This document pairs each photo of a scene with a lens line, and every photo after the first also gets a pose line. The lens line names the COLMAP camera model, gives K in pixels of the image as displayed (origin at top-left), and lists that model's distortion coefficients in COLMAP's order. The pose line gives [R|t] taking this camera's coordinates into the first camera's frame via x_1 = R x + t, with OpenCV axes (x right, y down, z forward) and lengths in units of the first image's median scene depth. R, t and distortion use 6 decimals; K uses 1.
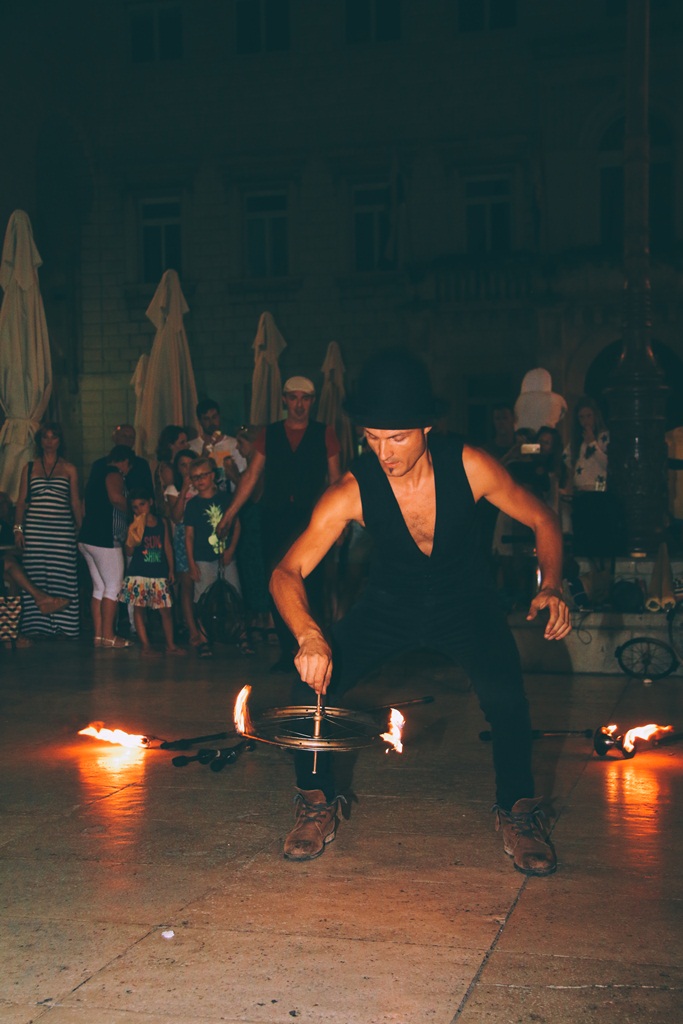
lens RADIAL K [[1371.1, 0, 347.4], [0, 1371.1, 539.8], [0, 0, 1]] dist [0.095611, 0.000000]
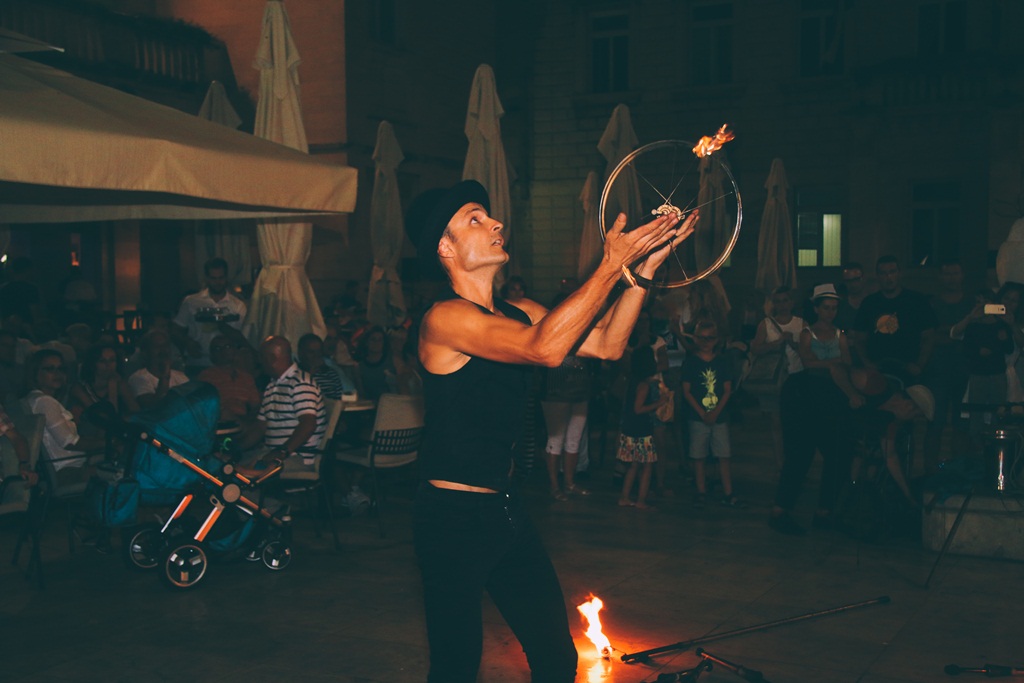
lens RADIAL K [[1304.4, 0, 510.9], [0, 1304.4, 348.5], [0, 0, 1]] dist [0.098032, 0.000000]
pose [[0.979608, 0.019944, -0.199925, -0.010547], [-0.013492, 0.999345, 0.033585, -0.053070], [0.200464, -0.030203, 0.979235, 0.008714]]
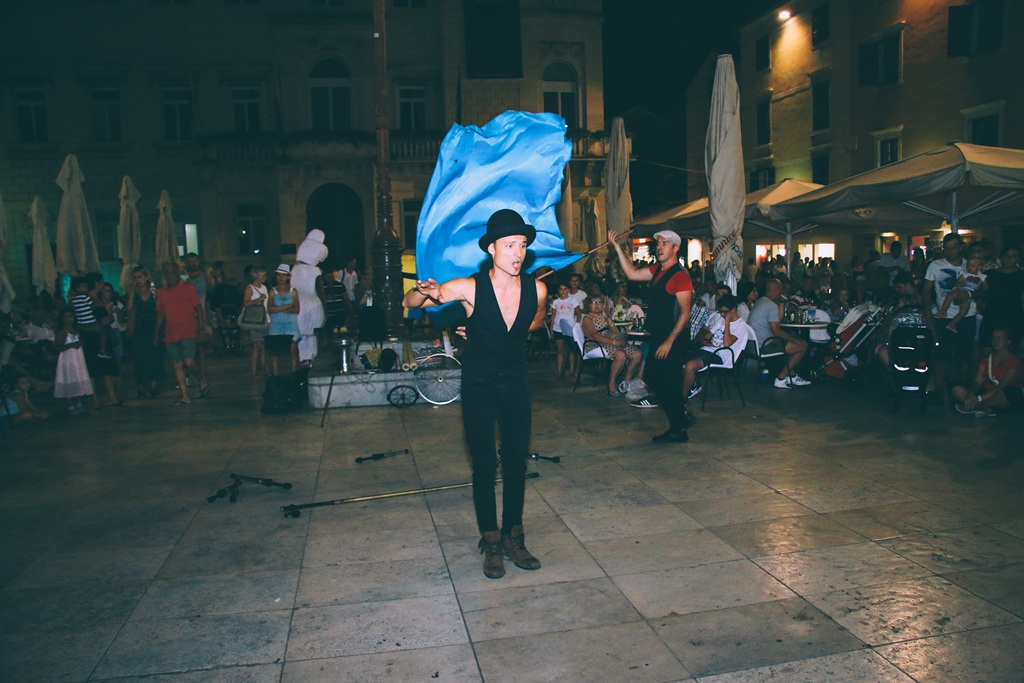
lens RADIAL K [[795.3, 0, 513.4], [0, 795.3, 337.6], [0, 0, 1]] dist [-0.151635, 0.090034]
pose [[0.895304, -0.058138, 0.441646, -0.085608], [0.024208, 0.996331, 0.082083, -0.053483], [-0.444798, -0.062798, 0.893427, -0.034669]]
